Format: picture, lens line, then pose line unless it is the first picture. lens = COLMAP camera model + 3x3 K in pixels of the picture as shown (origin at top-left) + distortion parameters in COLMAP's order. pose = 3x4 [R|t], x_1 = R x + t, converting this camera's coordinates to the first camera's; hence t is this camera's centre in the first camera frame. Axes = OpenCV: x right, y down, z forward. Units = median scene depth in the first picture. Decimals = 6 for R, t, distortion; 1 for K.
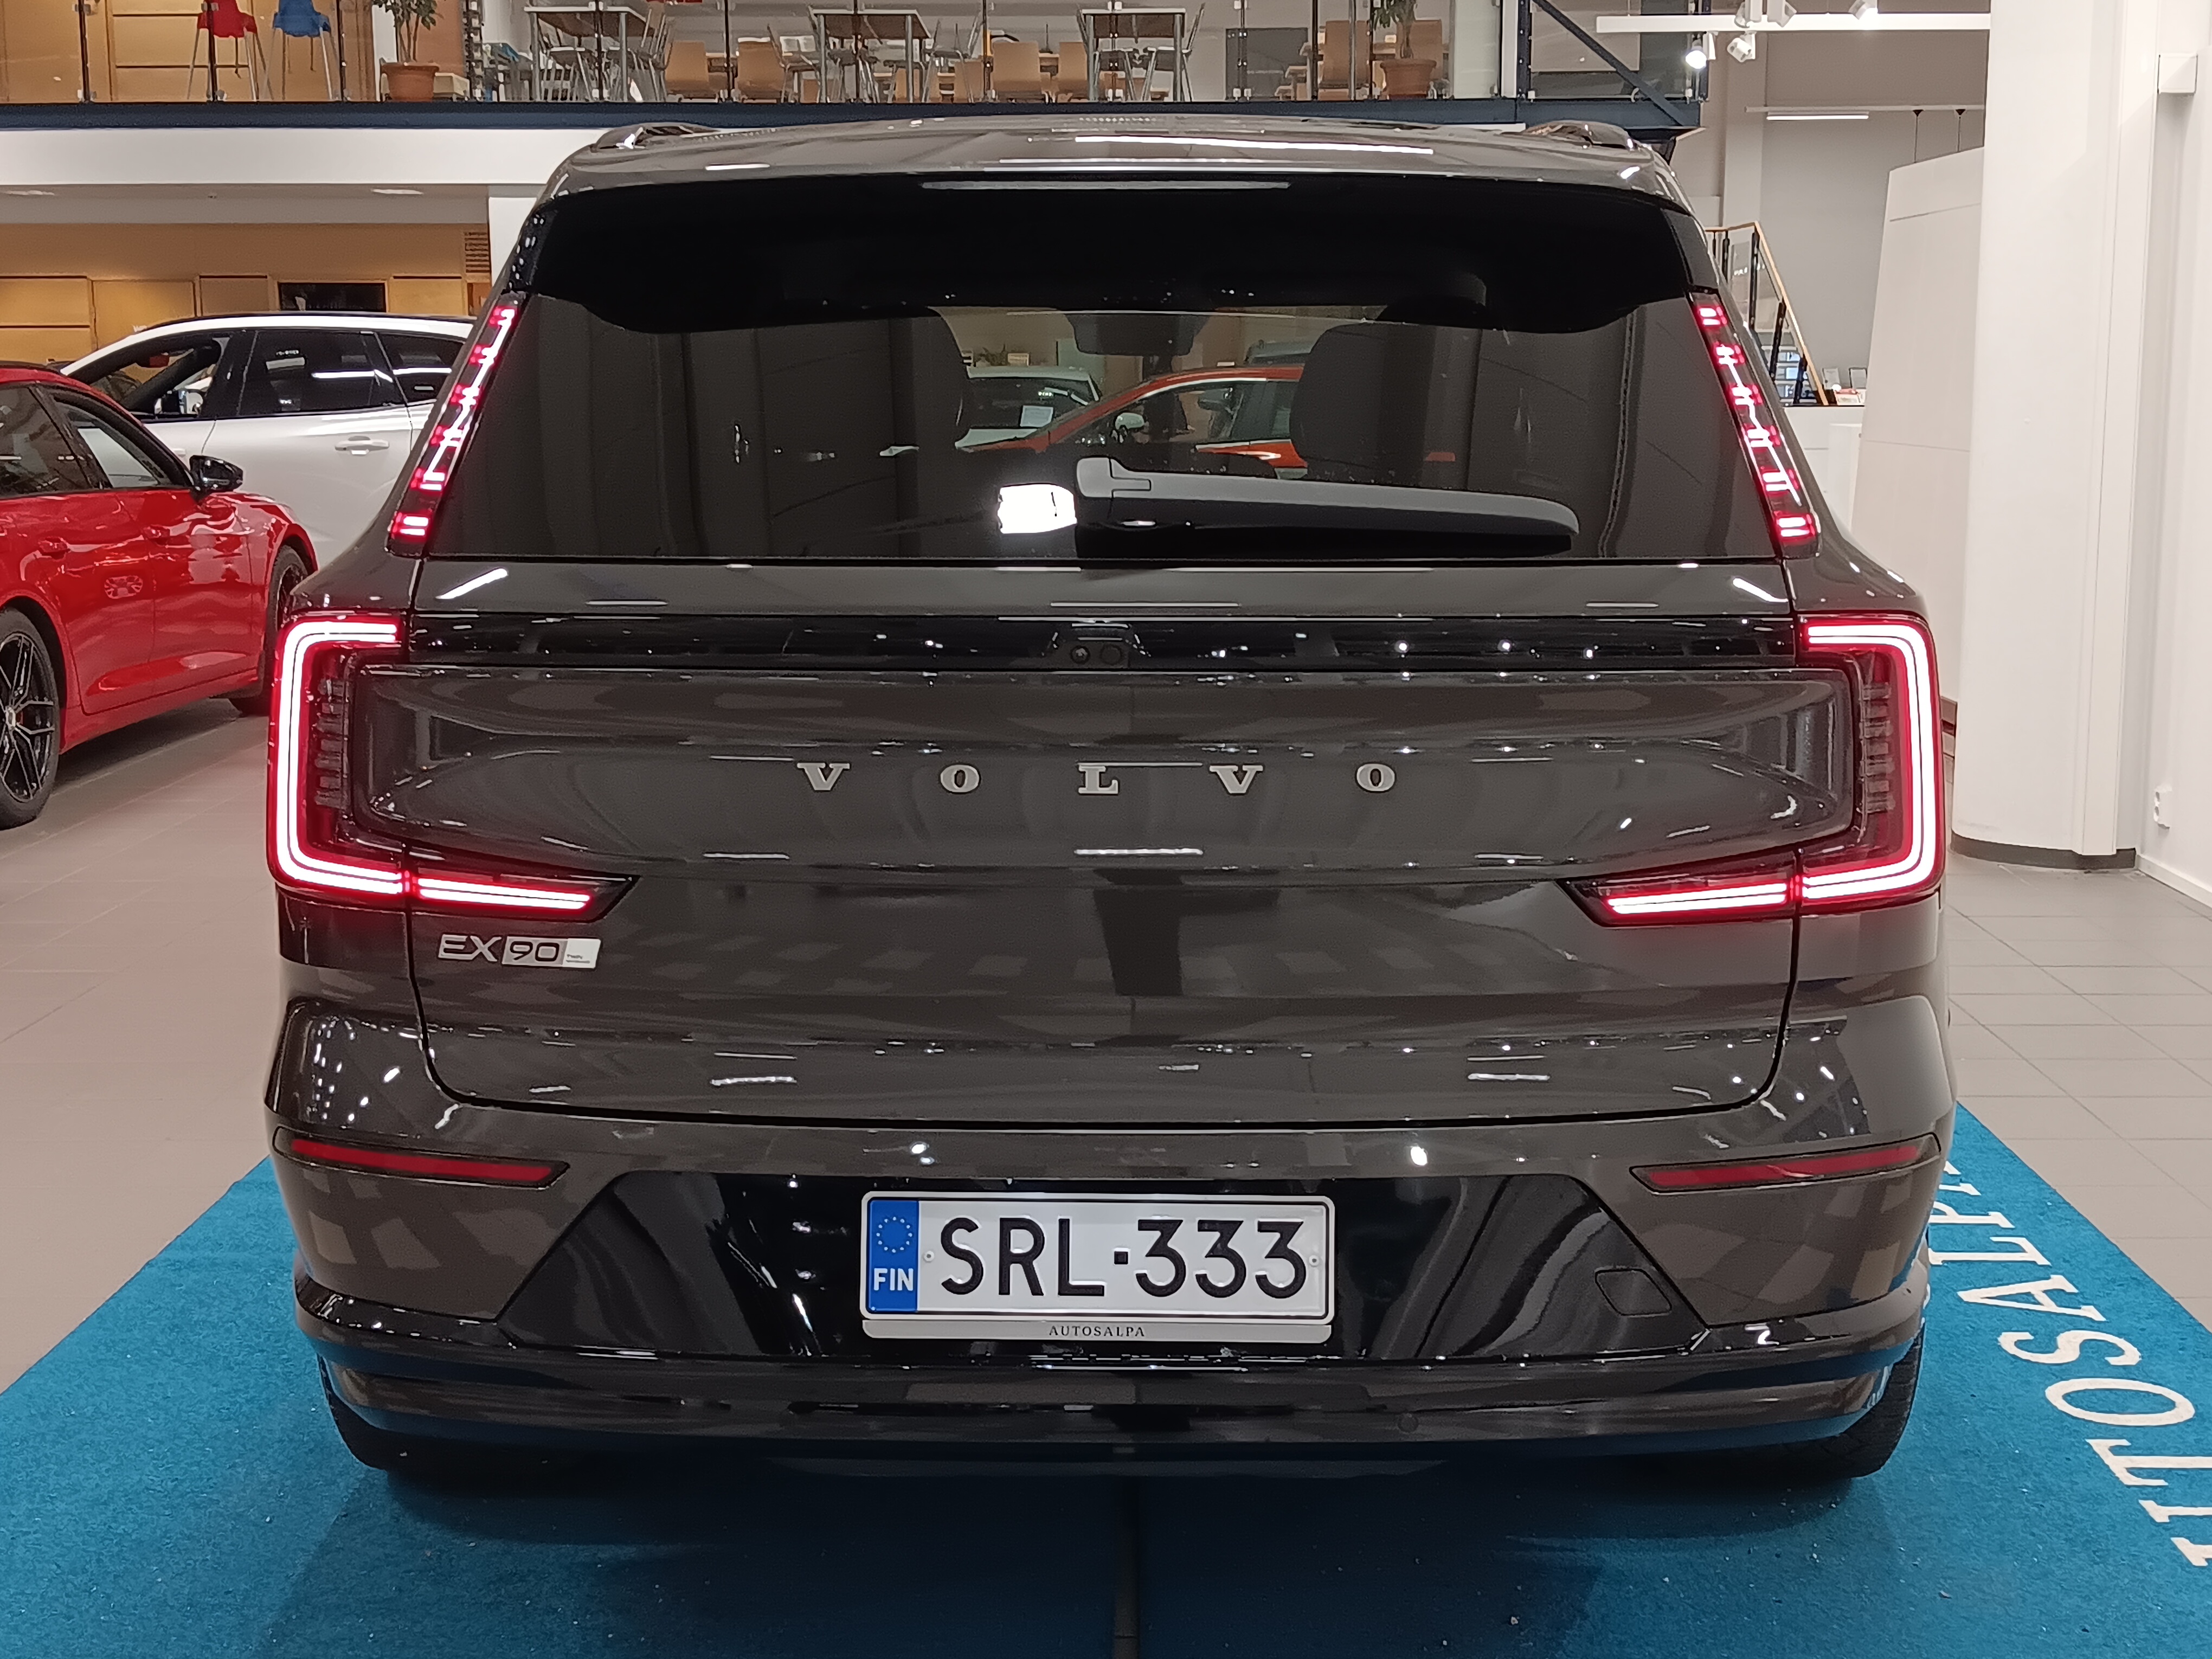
lens RADIAL K [[2732.8, 0, 1106.0], [0, 2732.8, 829.5], [0, 0, 1]] dist [0.133030, -0.205973]
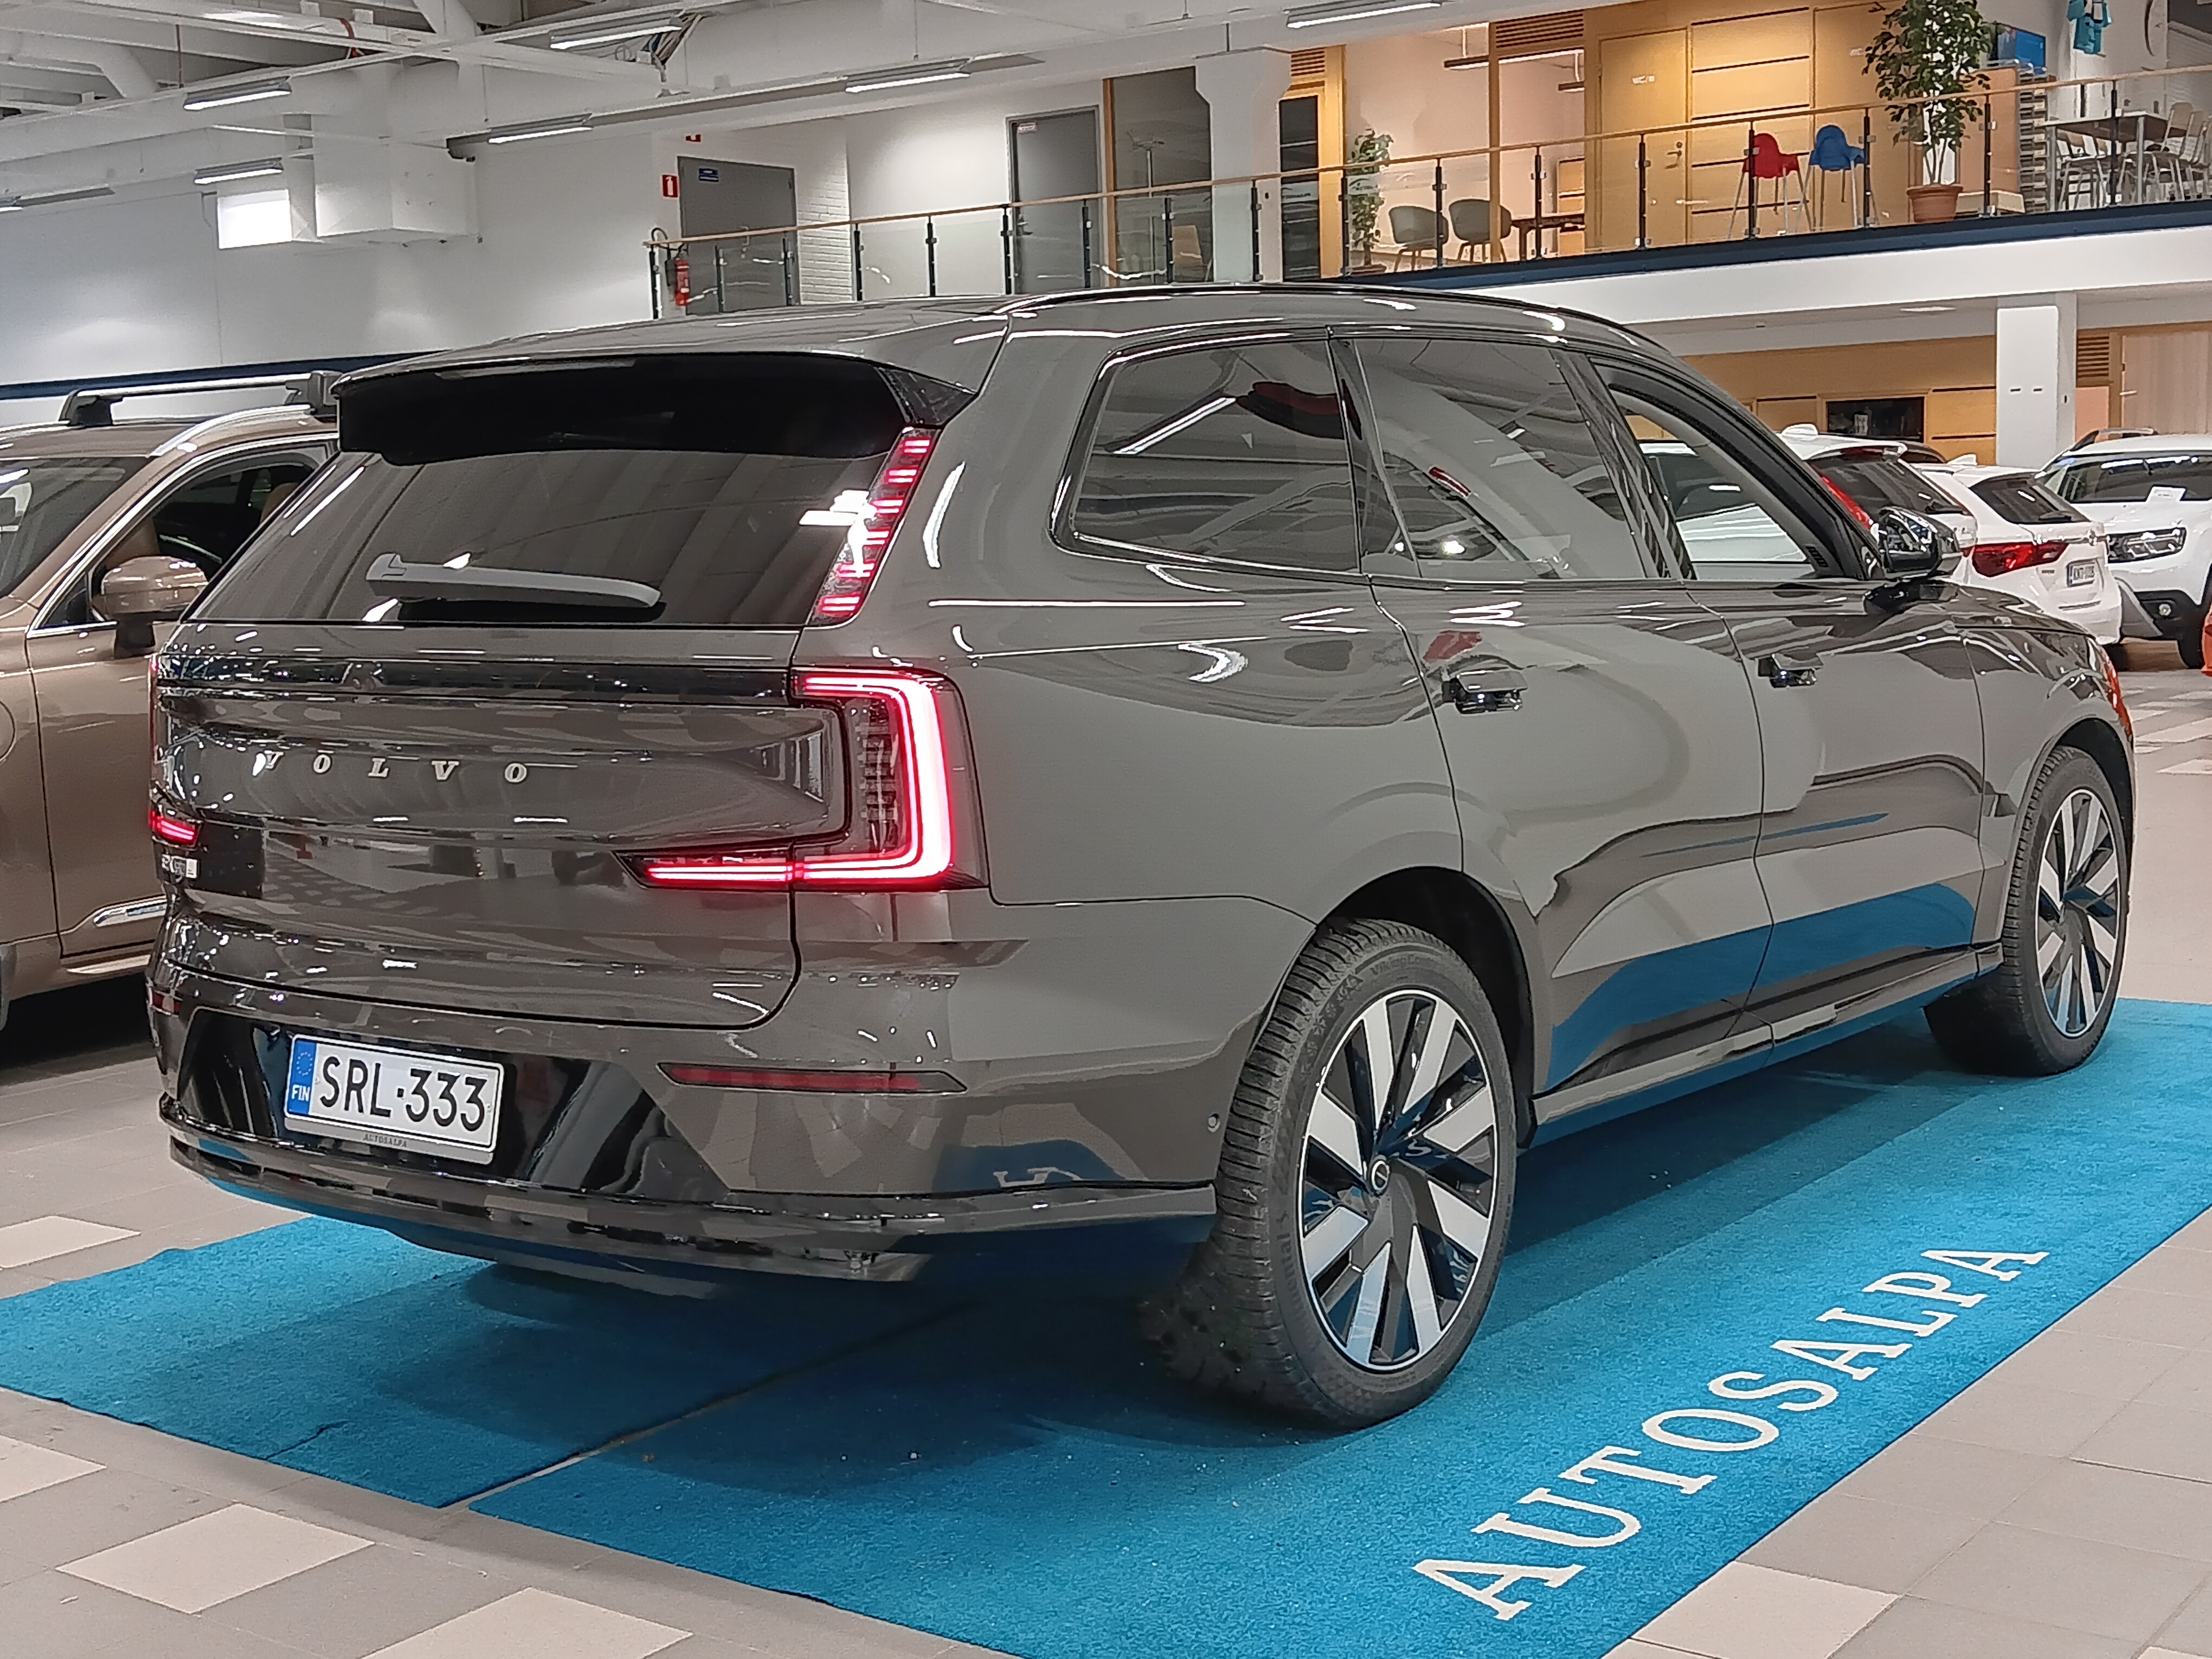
lens RADIAL K [[2732.8, 0, 1106.0], [0, 2732.8, 829.5], [0, 0, 1]] dist [0.133030, -0.205973]
pose [[0.822457, 0.047010, -0.566881, 1.143834], [-0.065860, 0.997747, -0.012811, 0.008582], [0.565002, 0.047871, 0.823700, -0.015477]]
